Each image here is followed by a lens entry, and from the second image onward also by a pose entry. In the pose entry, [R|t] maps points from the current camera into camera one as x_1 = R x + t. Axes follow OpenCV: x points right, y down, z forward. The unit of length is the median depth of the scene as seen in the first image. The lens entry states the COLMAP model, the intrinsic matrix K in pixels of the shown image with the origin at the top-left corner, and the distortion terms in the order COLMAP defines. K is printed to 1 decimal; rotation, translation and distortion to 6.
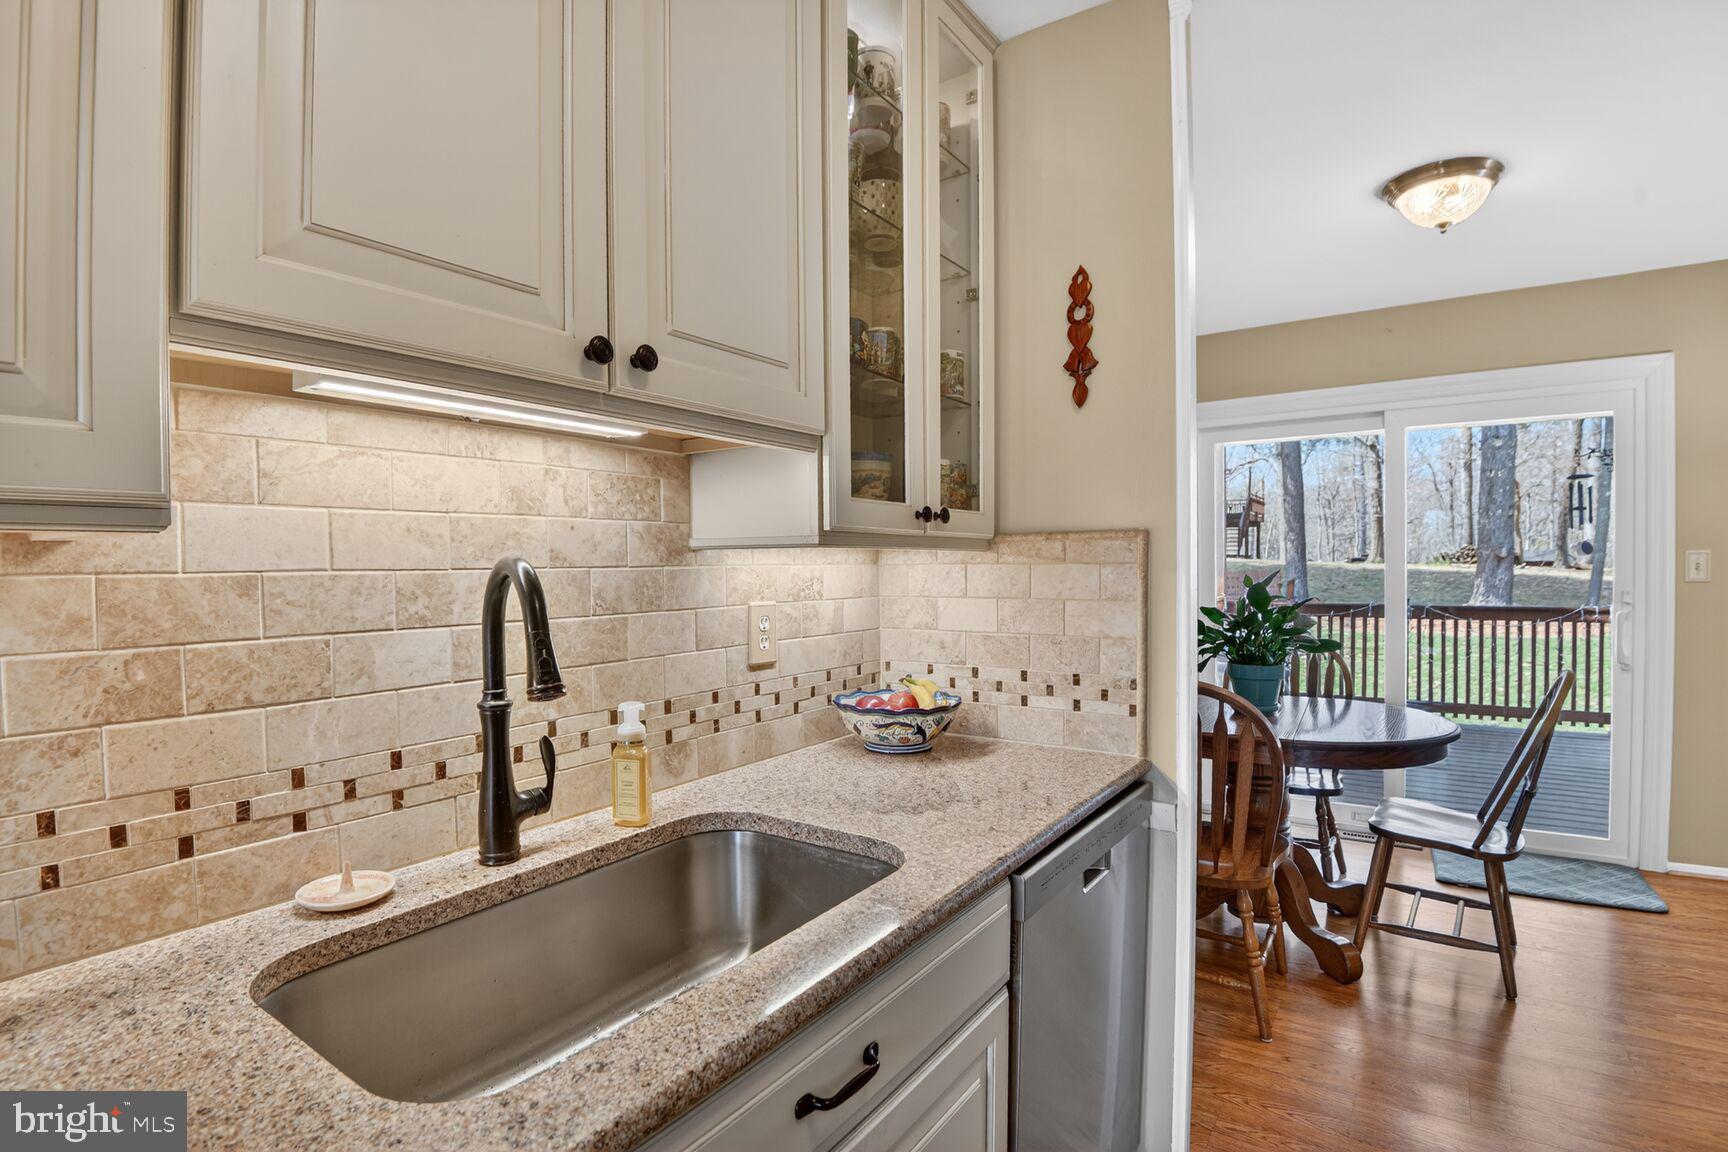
lens RADIAL K [[819.4, 0, 862.8], [0, 819.4, 586.8], [0, 0, 1]] dist [-0.025724, -0.008213]
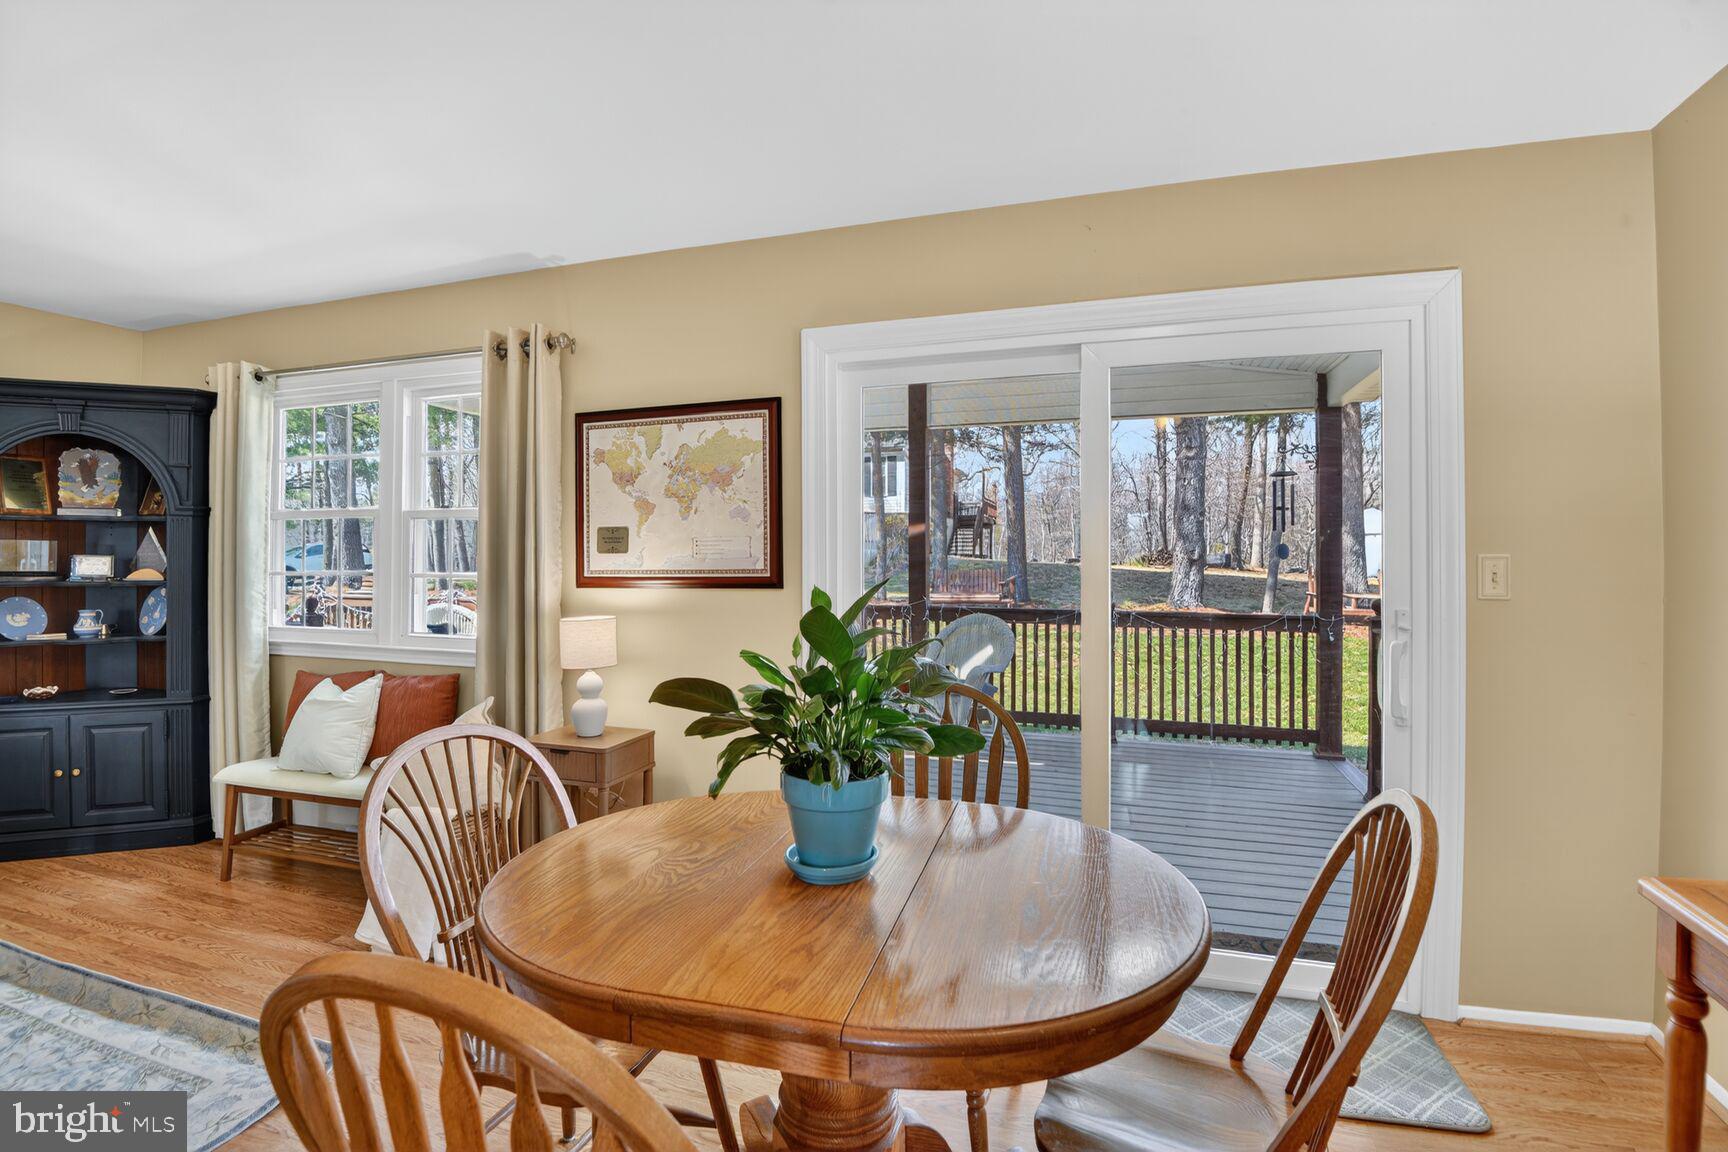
lens RADIAL K [[819.4, 0, 848.2], [0, 819.4, 557.7], [0, 0, 1]] dist [-0.025724, -0.008213]
pose [[0.961372, 0.015797, 0.274798, 0.524448], [-0.007623, 0.999497, -0.030789, -0.026925], [-0.275146, 0.027505, 0.961009, 0.779489]]
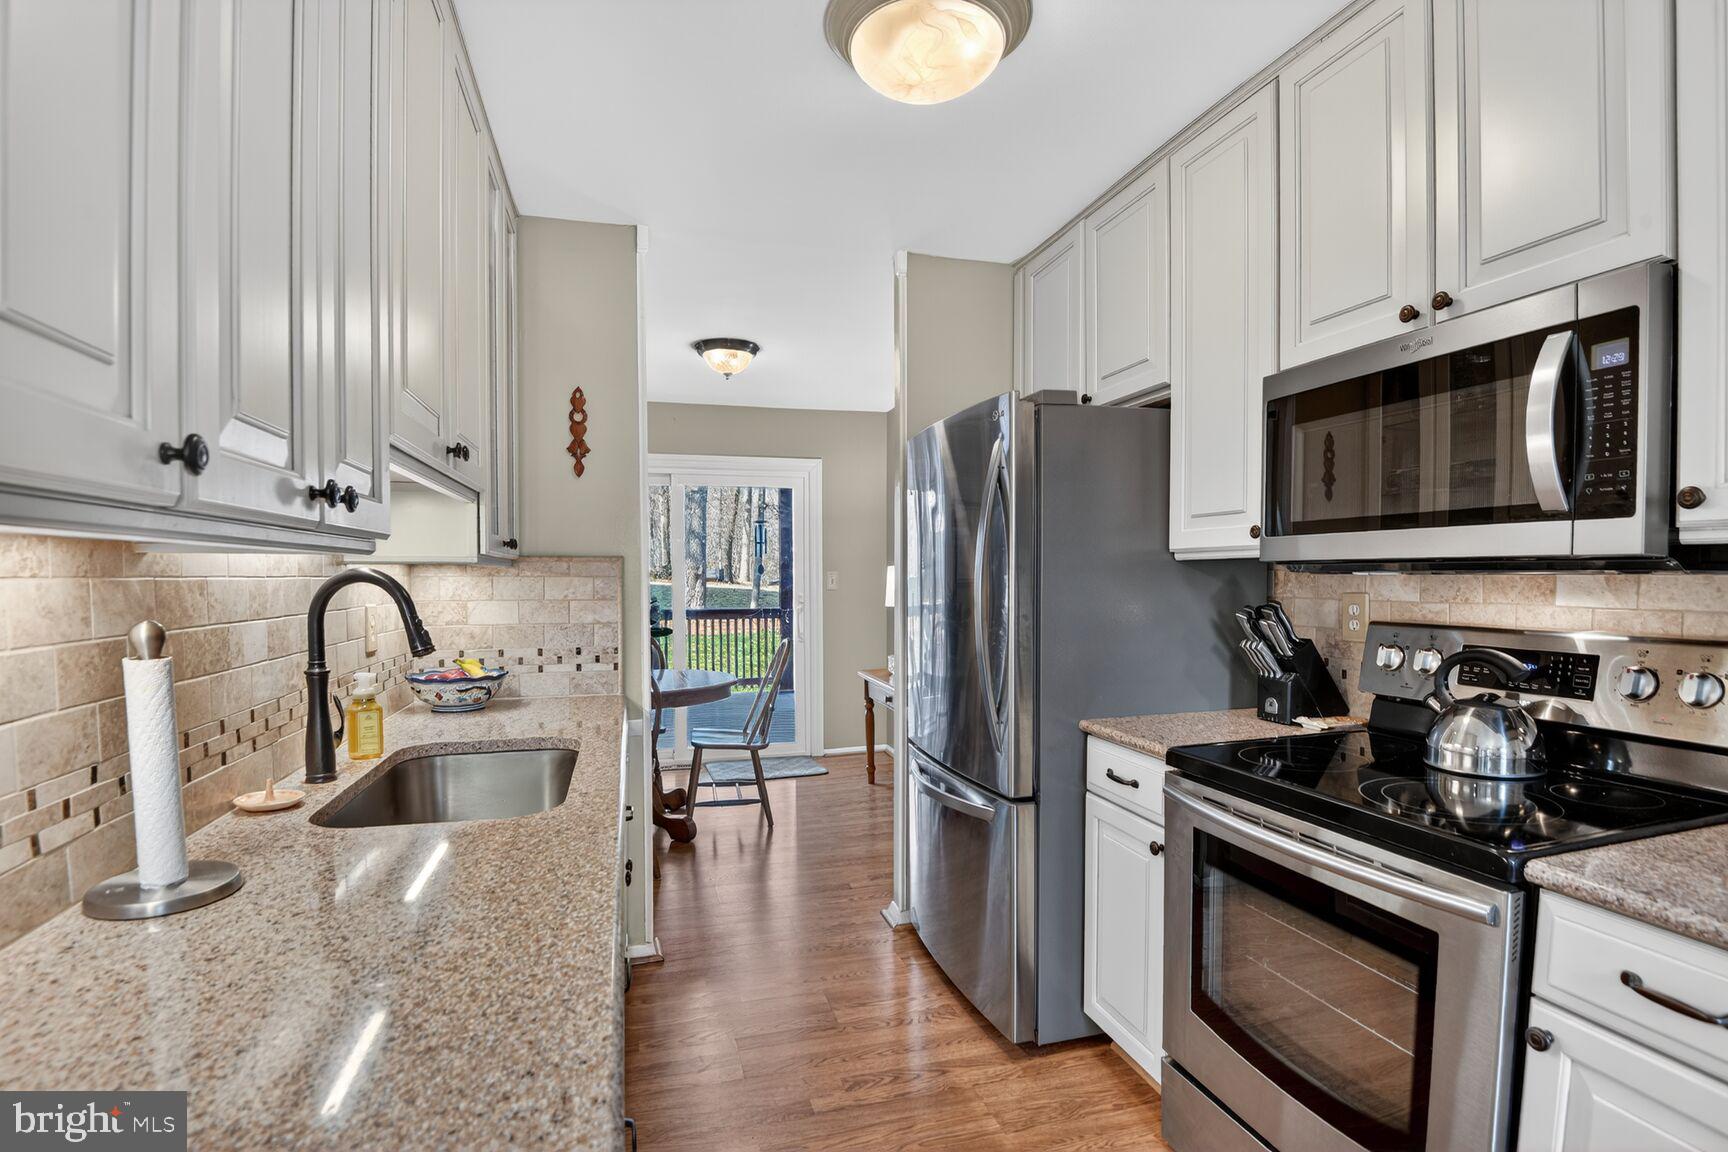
lens RADIAL K [[819.4, 0, 846.1], [0, 819.4, 606.6], [0, 0, 1]] dist [-0.025724, -0.008213]
pose [[0.646696, -0.019807, 0.762490, -0.552368], [0.016008, 0.999795, 0.012394, 0.016139], [-0.762580, 0.004191, 0.646881, -0.370947]]
